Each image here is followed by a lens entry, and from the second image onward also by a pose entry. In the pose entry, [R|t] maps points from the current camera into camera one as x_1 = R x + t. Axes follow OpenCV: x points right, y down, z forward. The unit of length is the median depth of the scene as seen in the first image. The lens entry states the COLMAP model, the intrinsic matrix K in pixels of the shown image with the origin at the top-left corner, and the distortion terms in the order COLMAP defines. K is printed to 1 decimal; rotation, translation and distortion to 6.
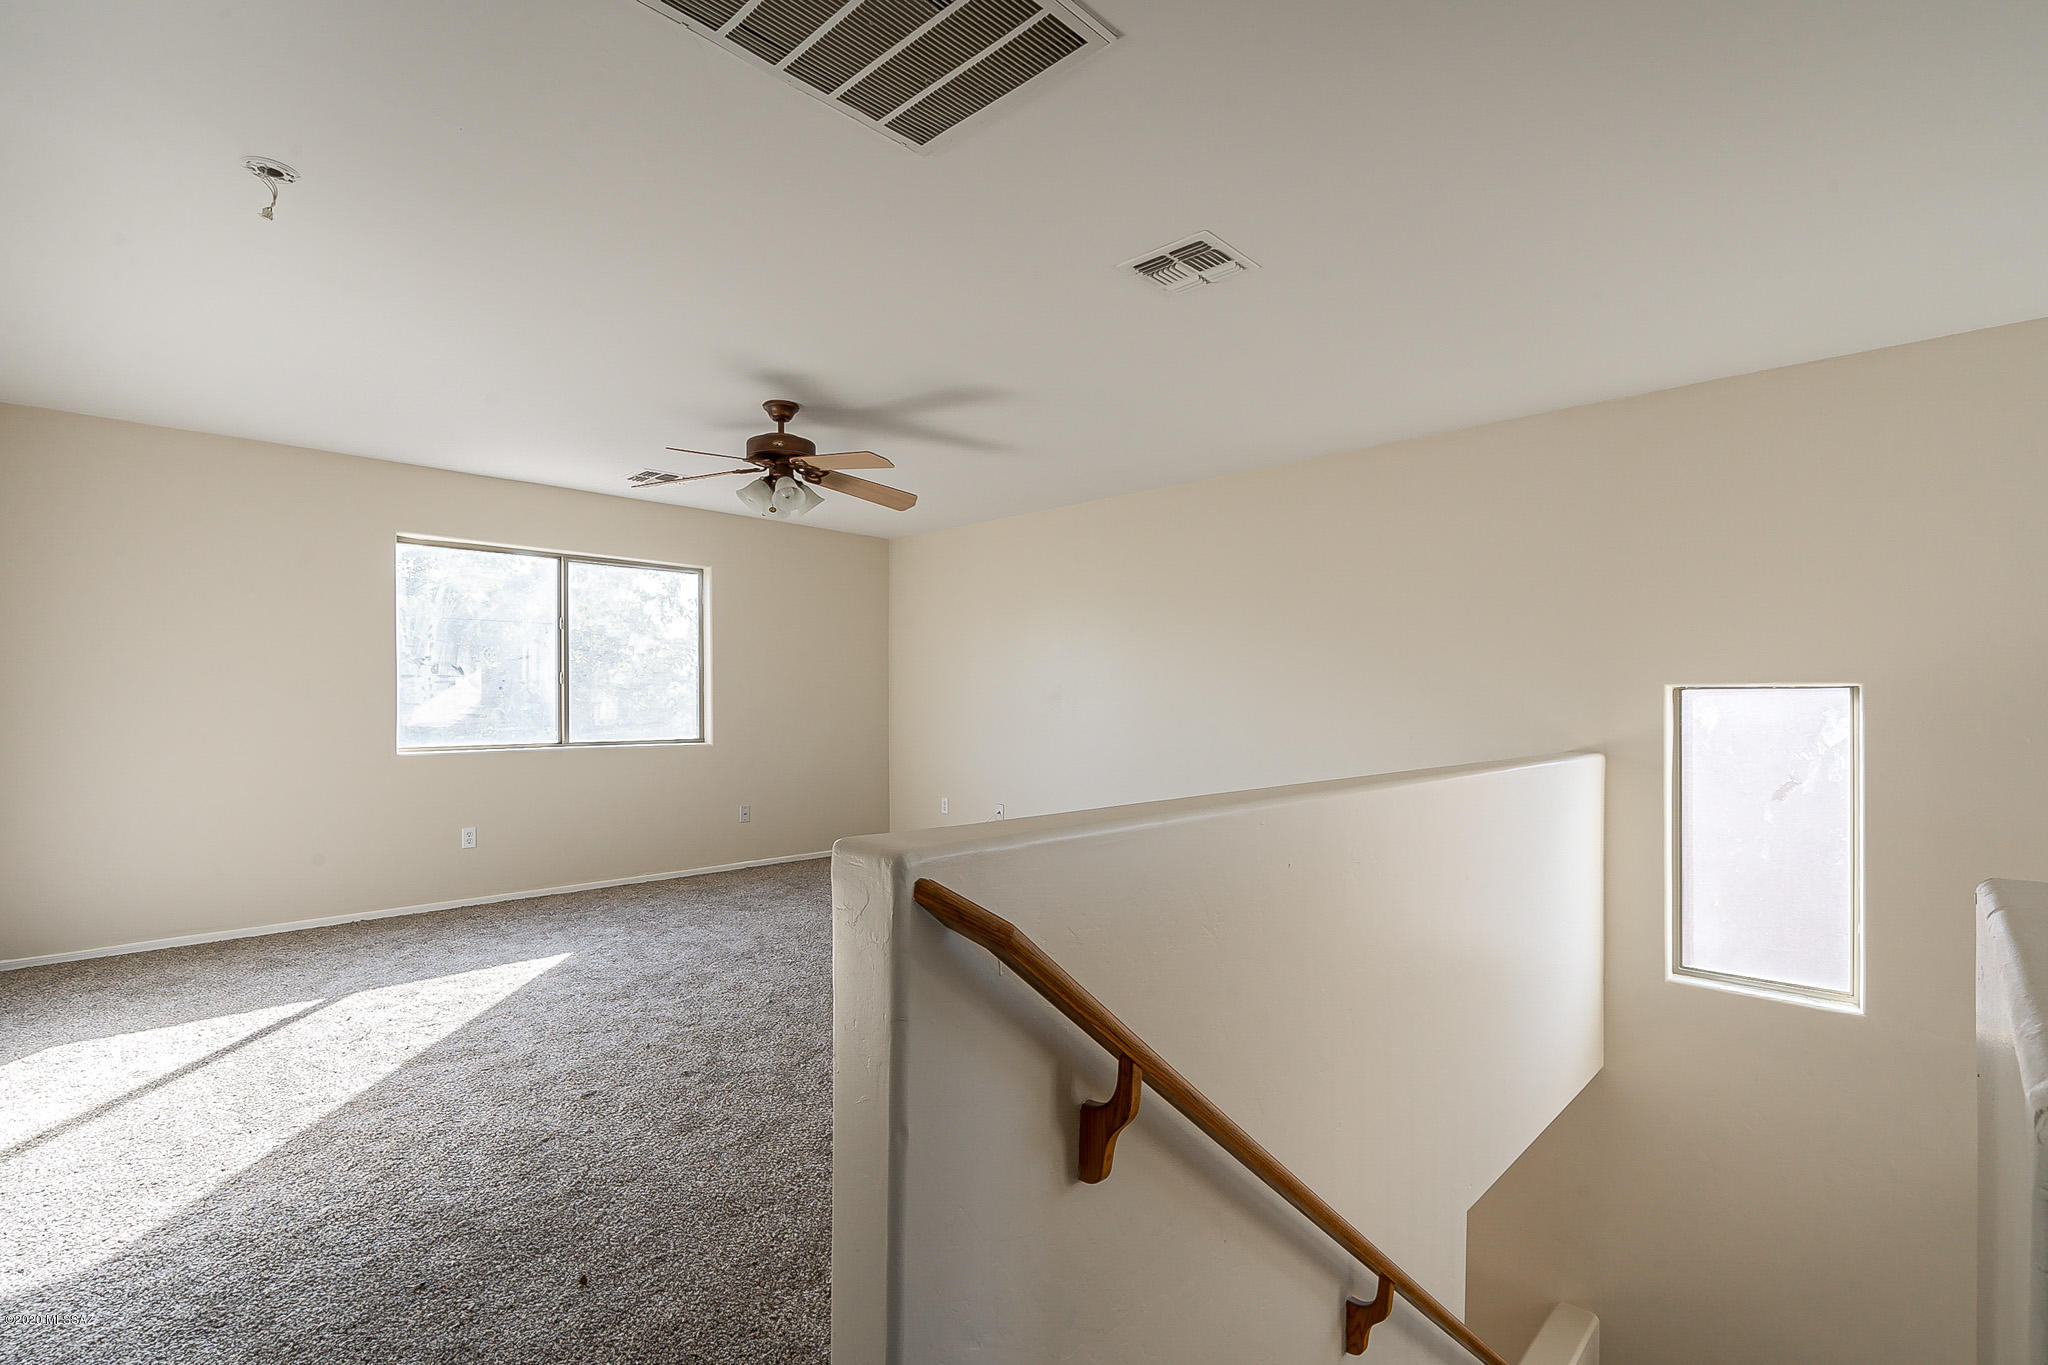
lens RADIAL K [[948.3, 0, 1020.2], [0, 948.3, 693.8], [0, 0, 1]] dist [-0.000764, 0.000063]
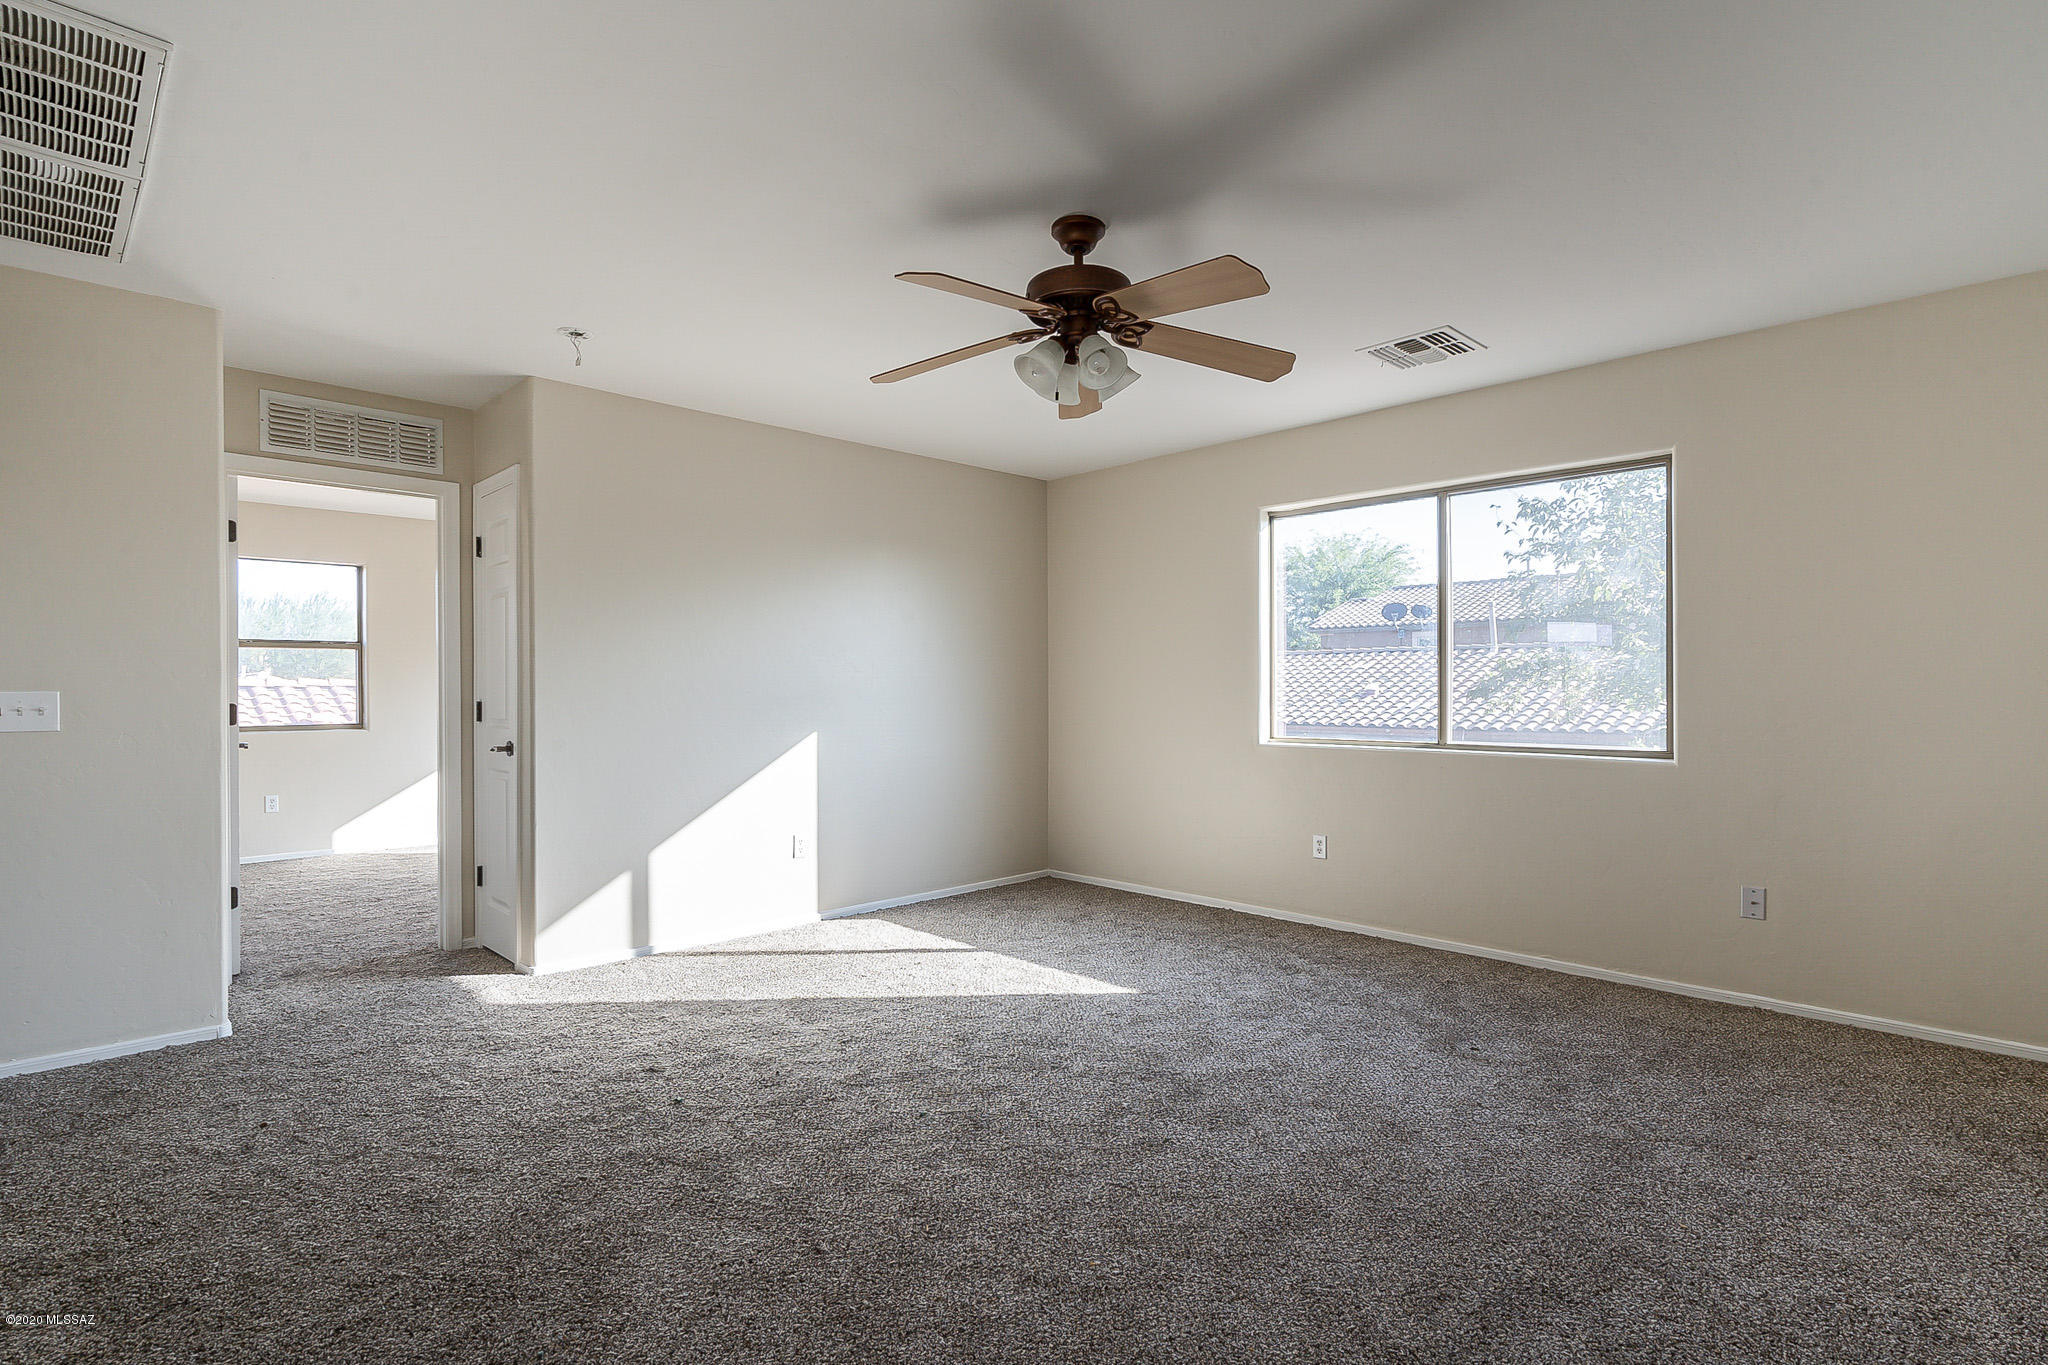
lens RADIAL K [[991.0, 0, 1022.8], [0, 991.0, 687.9], [0, 0, 1]] dist [0.001365, 0.000052]
pose [[-0.031965, -0.000707, -0.999489, 0.429886], [0.010502, 0.999944, -0.001043, 0.008036], [0.999434, -0.010530, -0.031956, 1.010148]]
